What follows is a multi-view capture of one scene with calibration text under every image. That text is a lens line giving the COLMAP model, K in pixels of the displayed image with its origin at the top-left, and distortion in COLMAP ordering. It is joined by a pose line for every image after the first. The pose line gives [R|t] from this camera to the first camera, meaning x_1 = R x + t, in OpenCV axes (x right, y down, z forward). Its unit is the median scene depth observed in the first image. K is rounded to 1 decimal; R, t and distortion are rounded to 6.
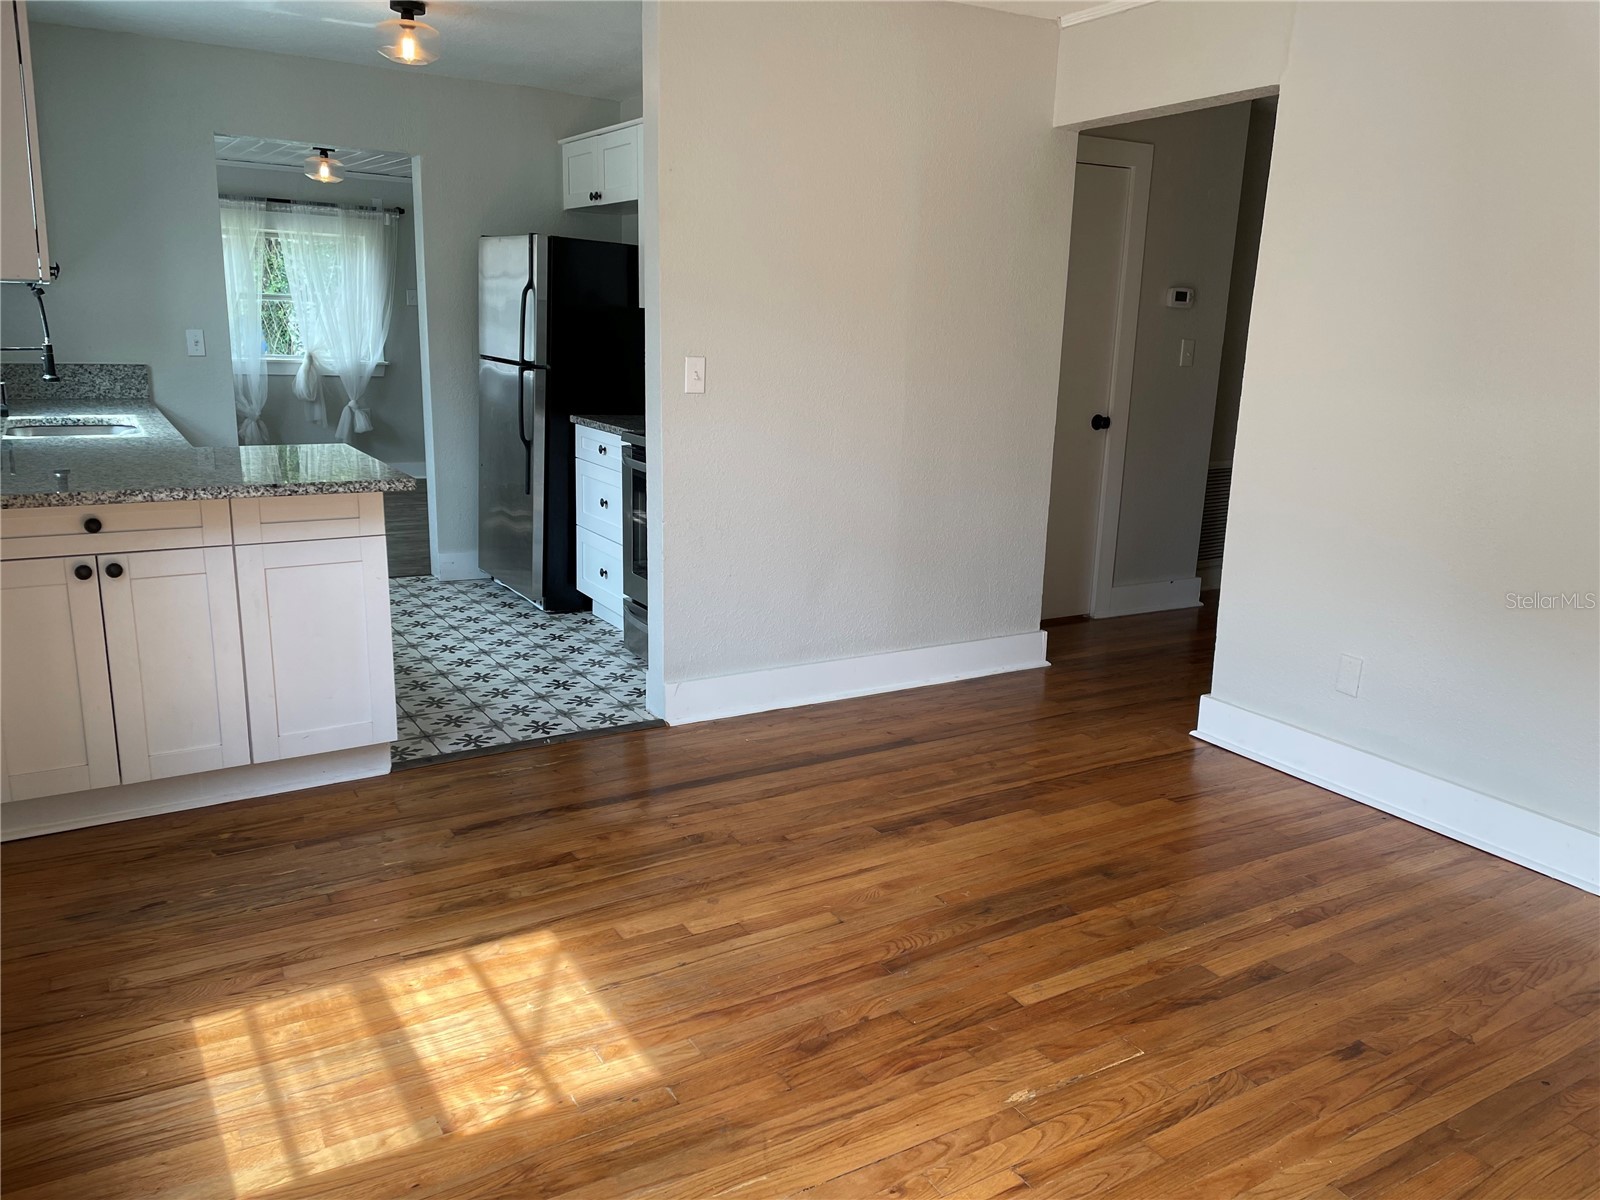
lens RADIAL K [[1201.6, 0, 802.4], [0, 1201.6, 597.4], [0, 0, 1]] dist [0.111180, -0.131473]
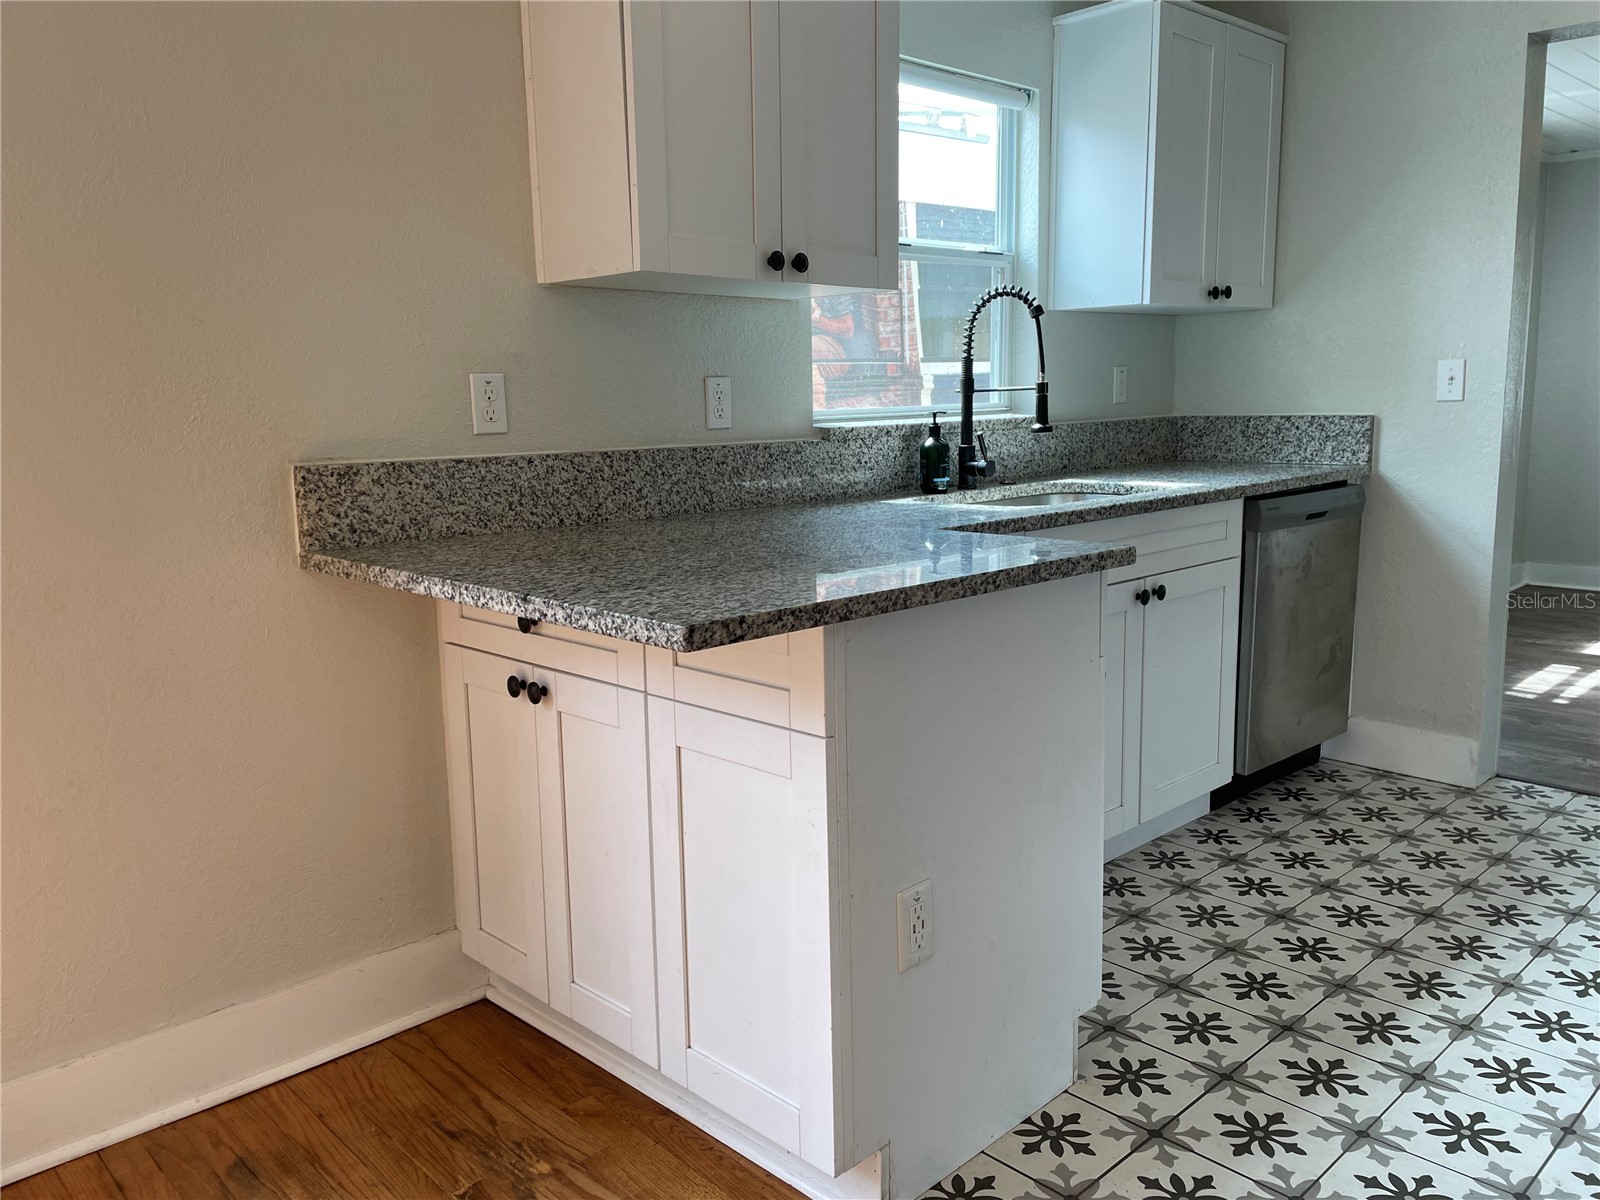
lens RADIAL K [[1201.6, 0, 802.4], [0, 1201.6, 597.4], [0, 0, 1]] dist [0.111180, -0.131473]
pose [[0.228410, 0.132580, -0.964496, 0.088329], [-0.195141, 0.976814, 0.088060, -0.144097], [0.953808, 0.168099, 0.248986, 0.879616]]
